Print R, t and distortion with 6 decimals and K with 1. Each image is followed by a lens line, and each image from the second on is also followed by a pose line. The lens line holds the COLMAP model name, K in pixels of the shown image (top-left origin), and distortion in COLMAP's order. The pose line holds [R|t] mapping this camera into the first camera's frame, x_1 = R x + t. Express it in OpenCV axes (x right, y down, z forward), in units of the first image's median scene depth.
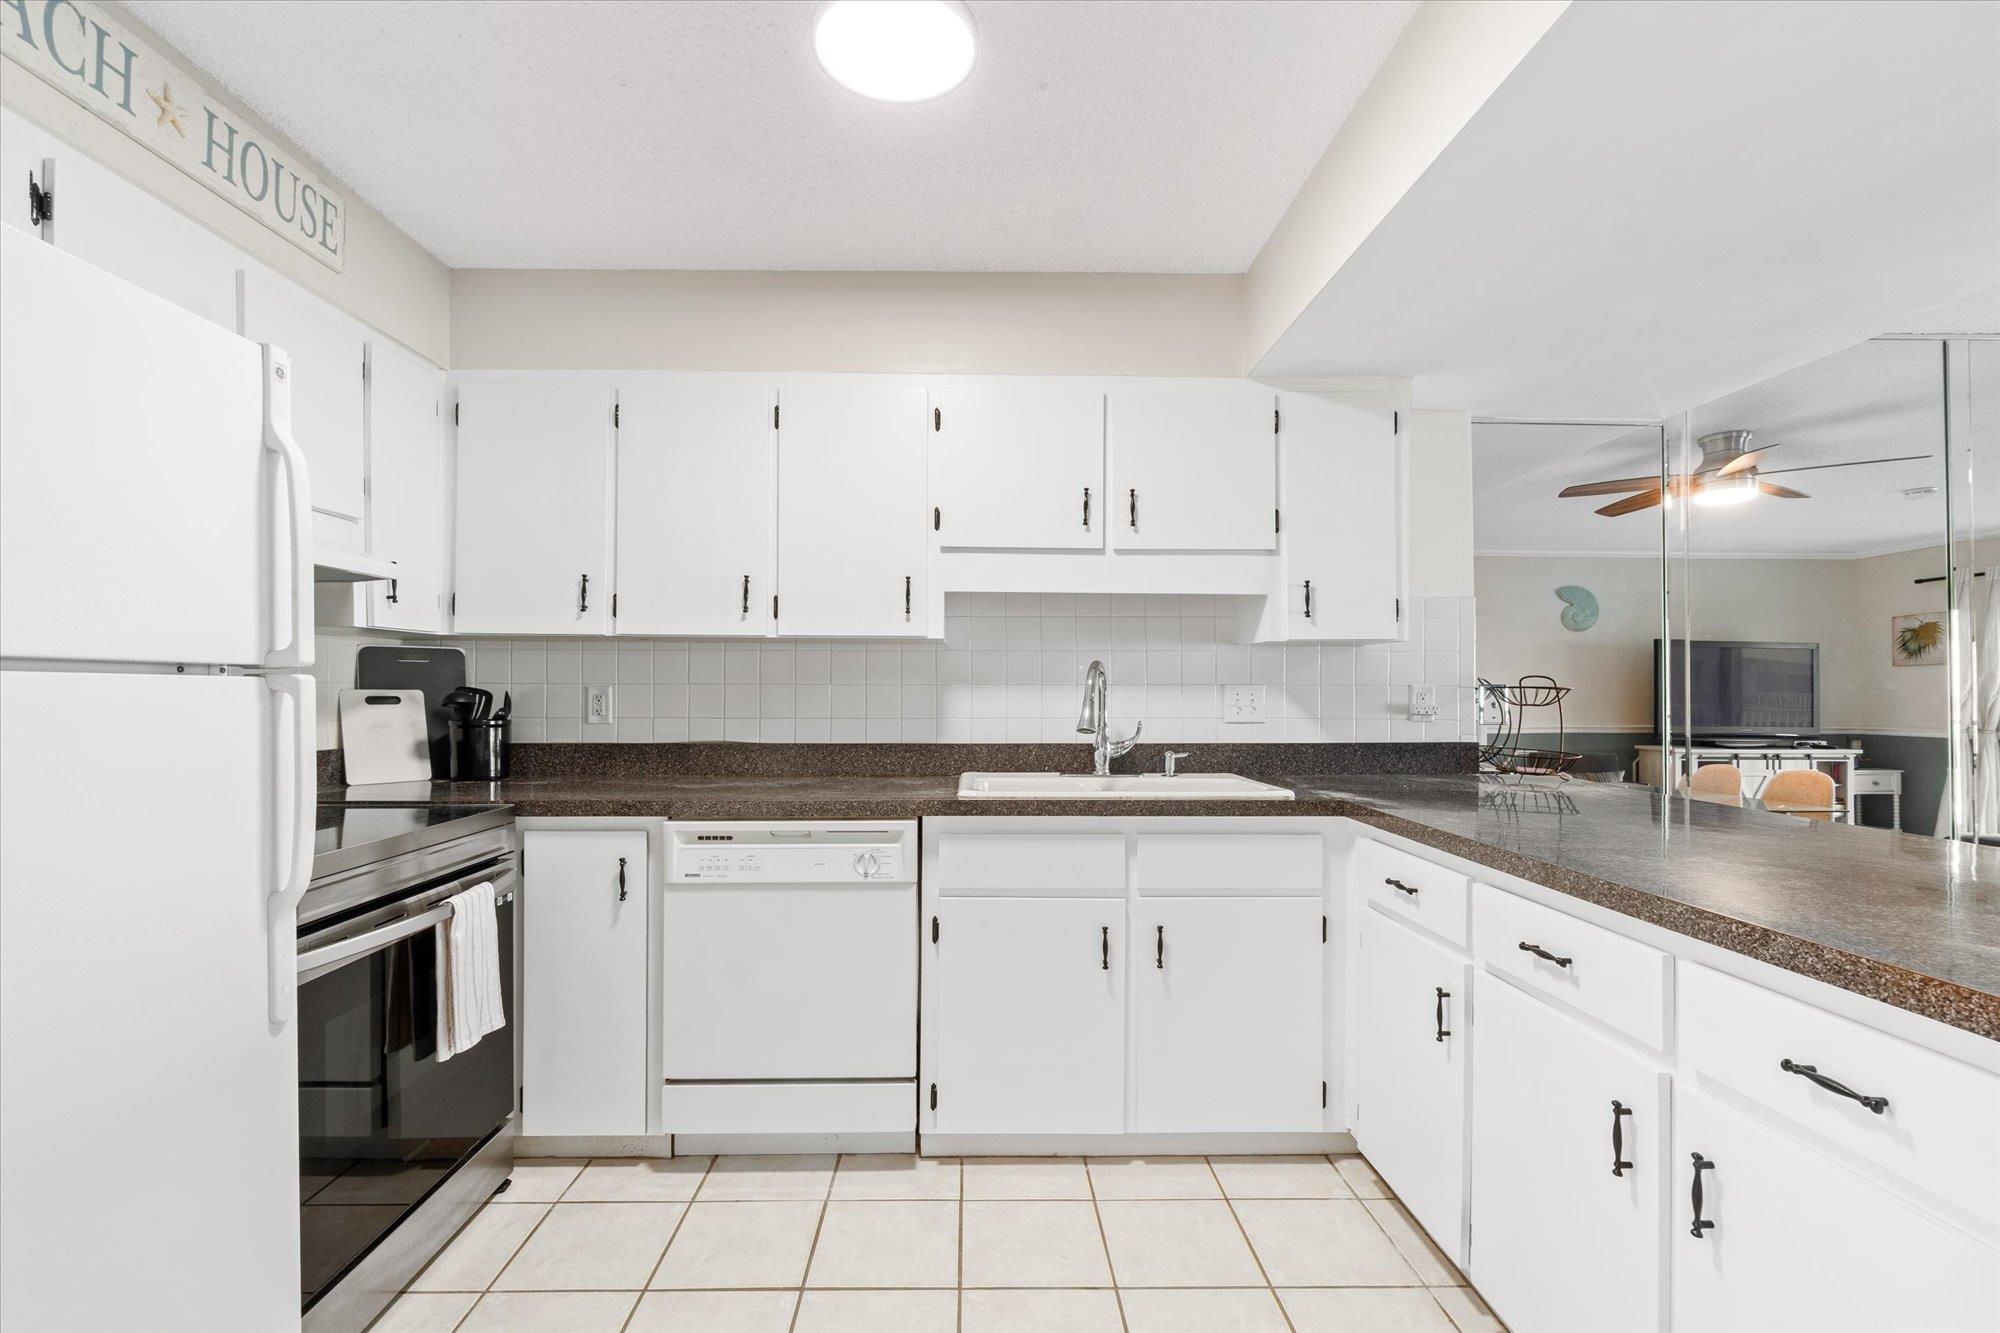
lens RADIAL K [[911.7, 0, 980.1], [0, 911.7, 679.8], [0, 0, 1]] dist [0.008971, -0.003680]
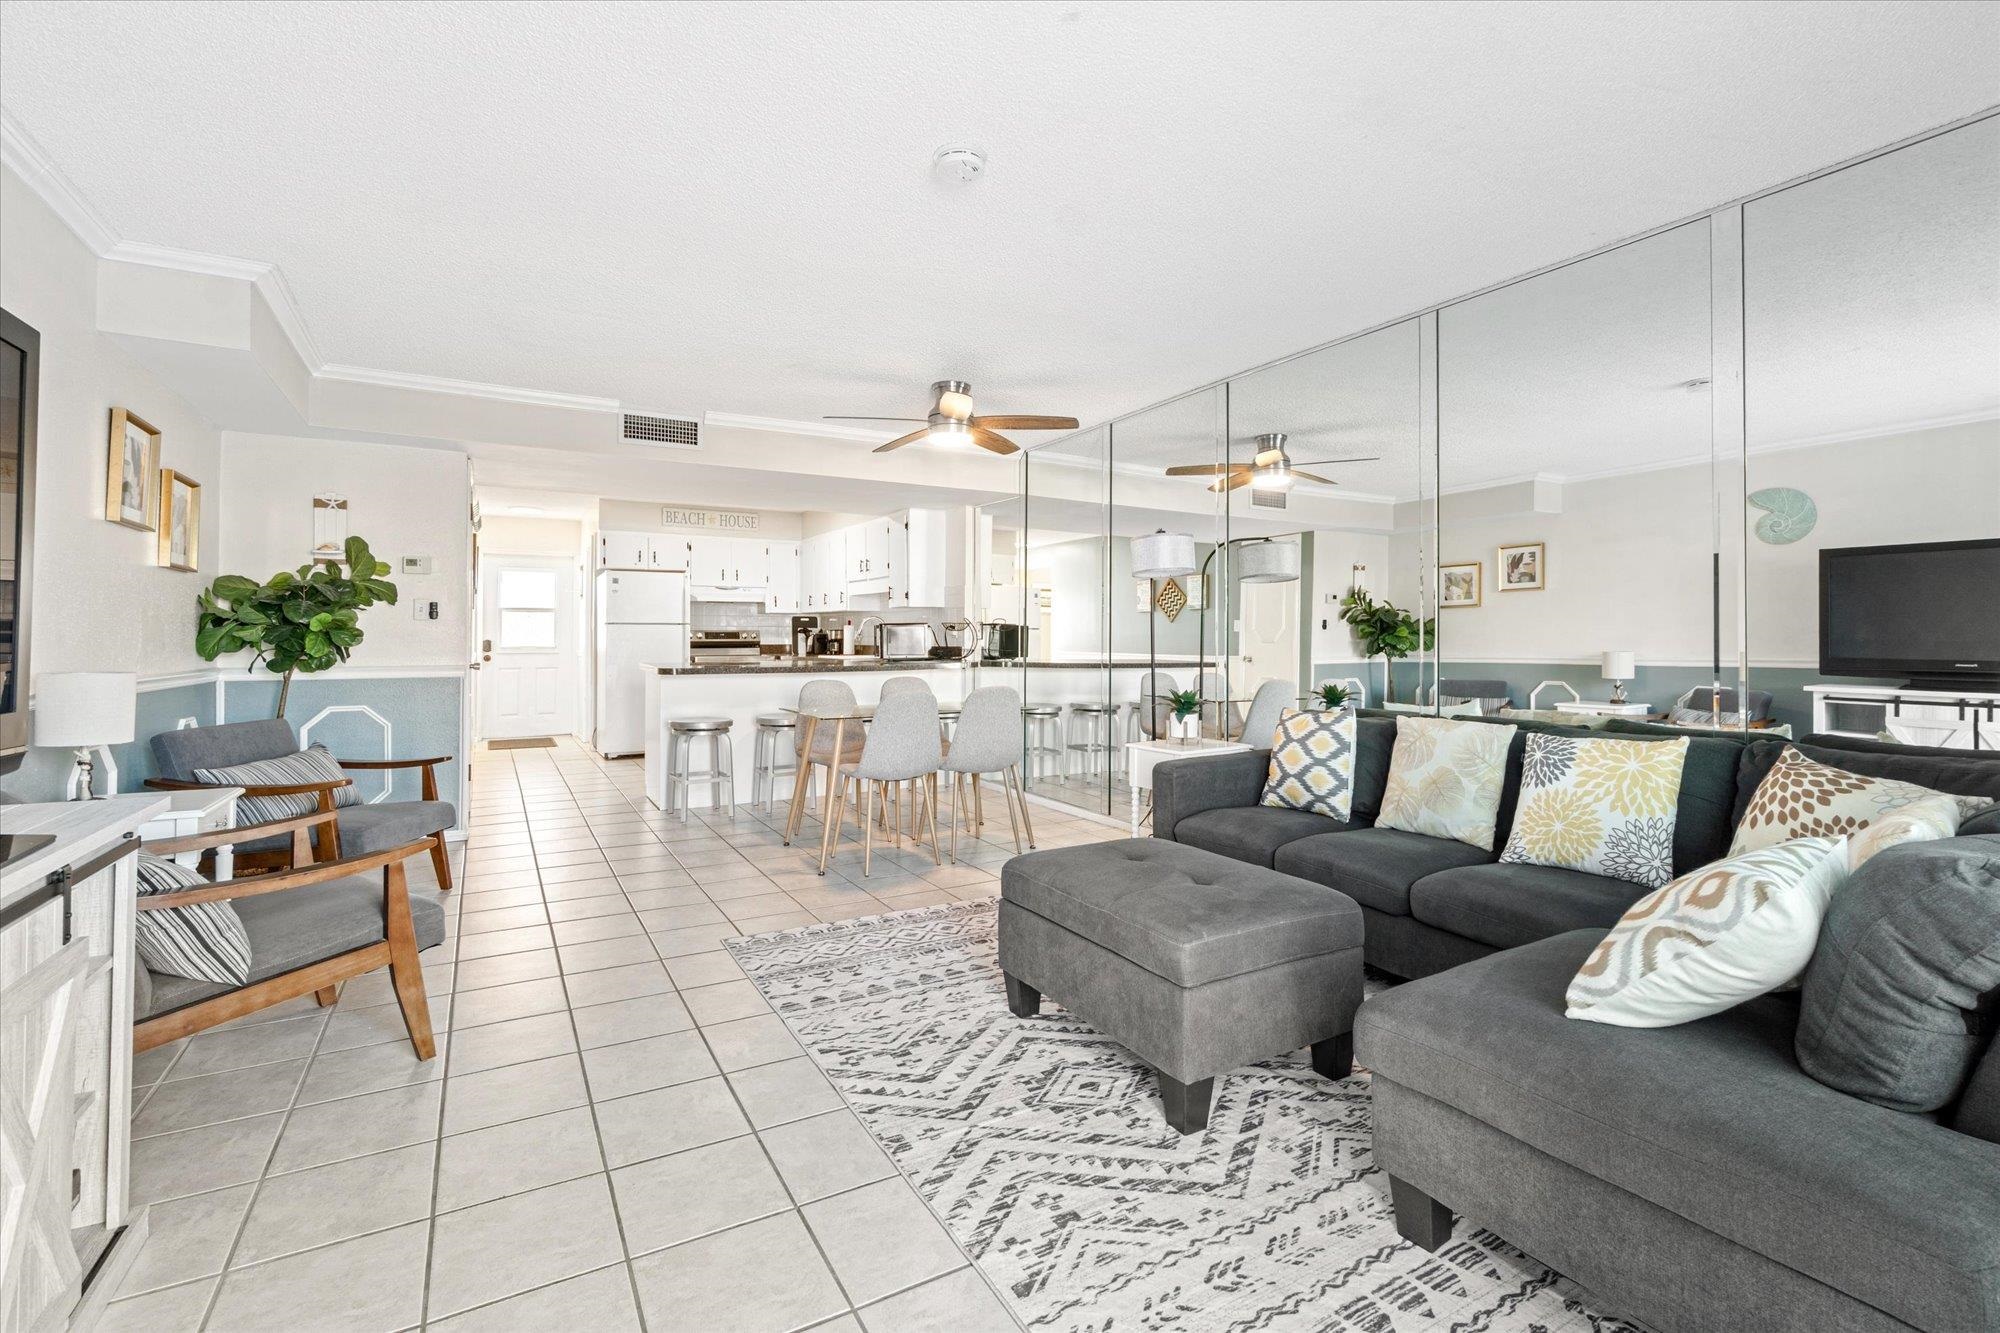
lens RADIAL K [[911.7, 0, 984.5], [0, 911.7, 612.2], [0, 0, 1]] dist [0.008971, -0.003680]
pose [[0.469851, -0.027735, -0.882310, 2.968349], [0.015115, 0.999613, -0.023374, 0.044150], [0.882616, -0.002354, 0.470088, -0.067360]]
